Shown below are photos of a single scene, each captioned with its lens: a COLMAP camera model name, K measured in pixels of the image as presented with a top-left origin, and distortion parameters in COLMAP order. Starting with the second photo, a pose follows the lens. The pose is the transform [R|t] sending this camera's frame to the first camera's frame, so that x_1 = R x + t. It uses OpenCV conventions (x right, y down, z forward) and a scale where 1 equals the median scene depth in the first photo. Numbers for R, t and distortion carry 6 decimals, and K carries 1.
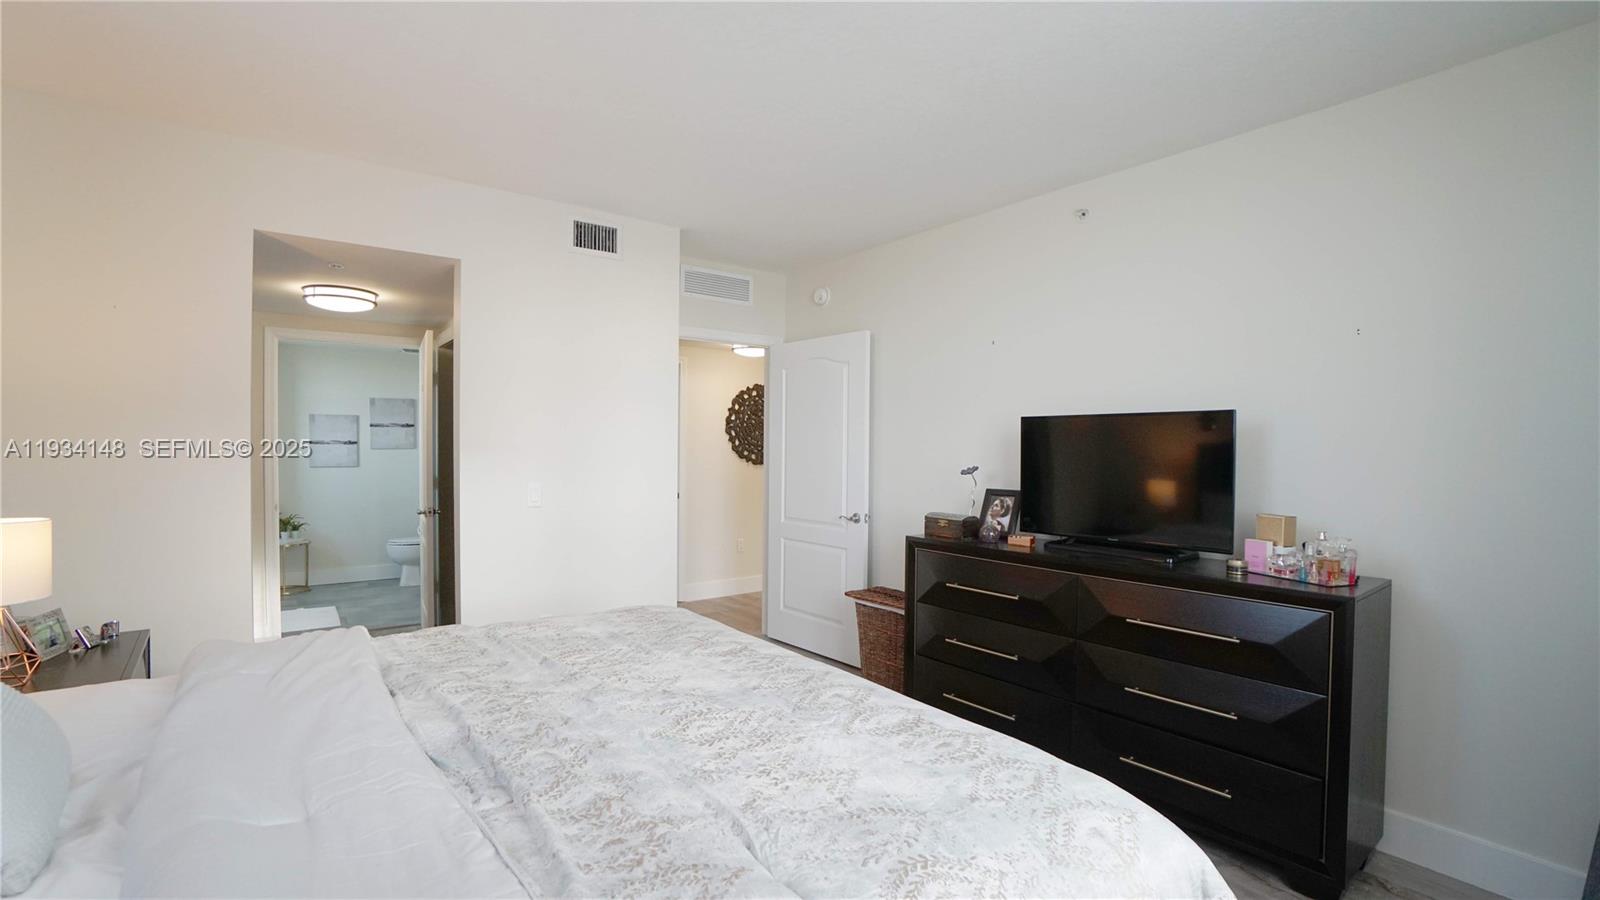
lens RADIAL K [[718.7, 0, 797.2], [0, 718.7, 459.9], [0, 0, 1]] dist [-0.067507, 0.028136]
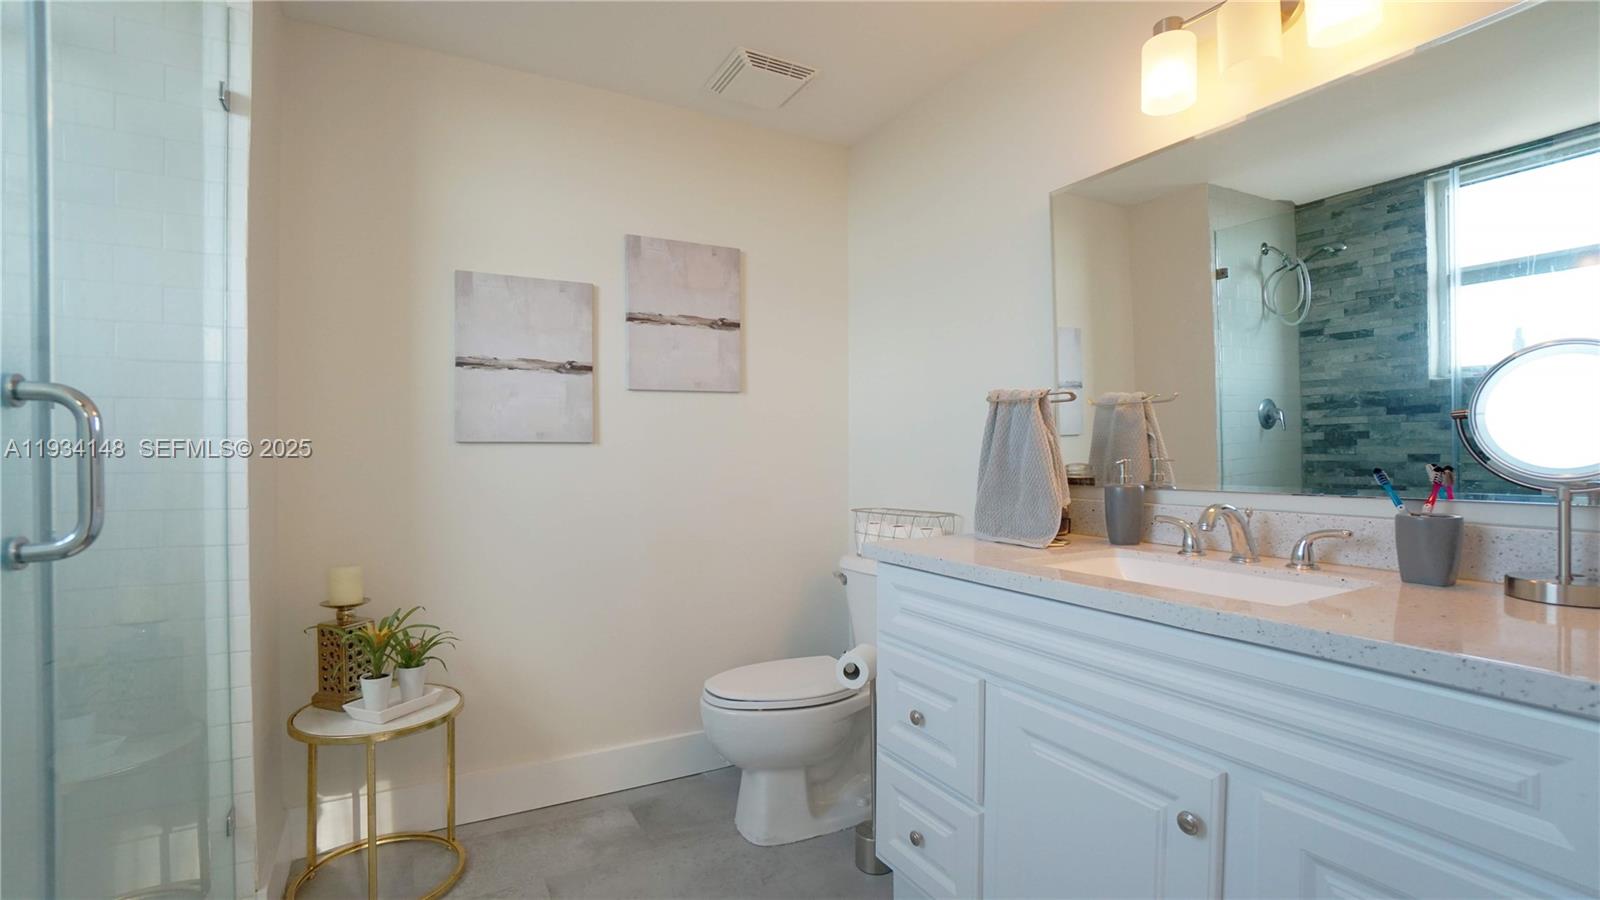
lens RADIAL K [[718.7, 0, 797.2], [0, 718.7, 459.9], [0, 0, 1]] dist [-0.067507, 0.028136]
pose [[0.990108, -0.019130, -0.138998, -0.491801], [0.016146, 0.999615, -0.022558, 0.026441], [0.139377, 0.020091, 0.990036, 0.694267]]
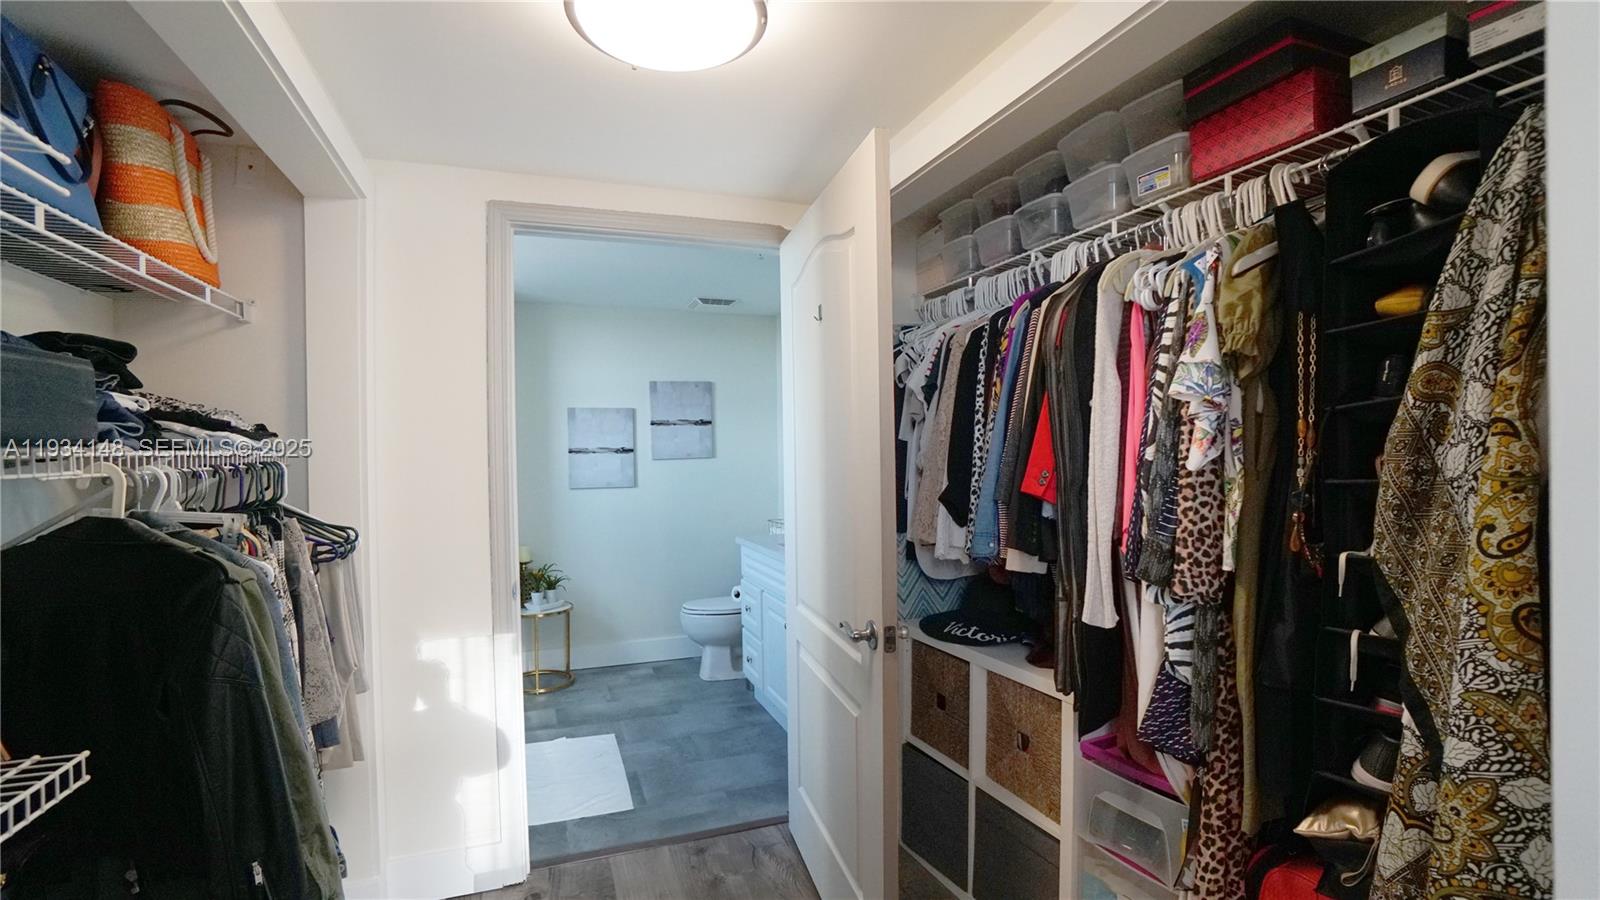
lens RADIAL K [[718.7, 0, 797.2], [0, 718.7, 459.9], [0, 0, 1]] dist [-0.067507, 0.028136]
pose [[0.958018, -0.026583, -0.285474, -0.293994], [0.021373, 0.999544, -0.021349, 0.001732], [0.285911, 0.014351, 0.958149, 0.410983]]
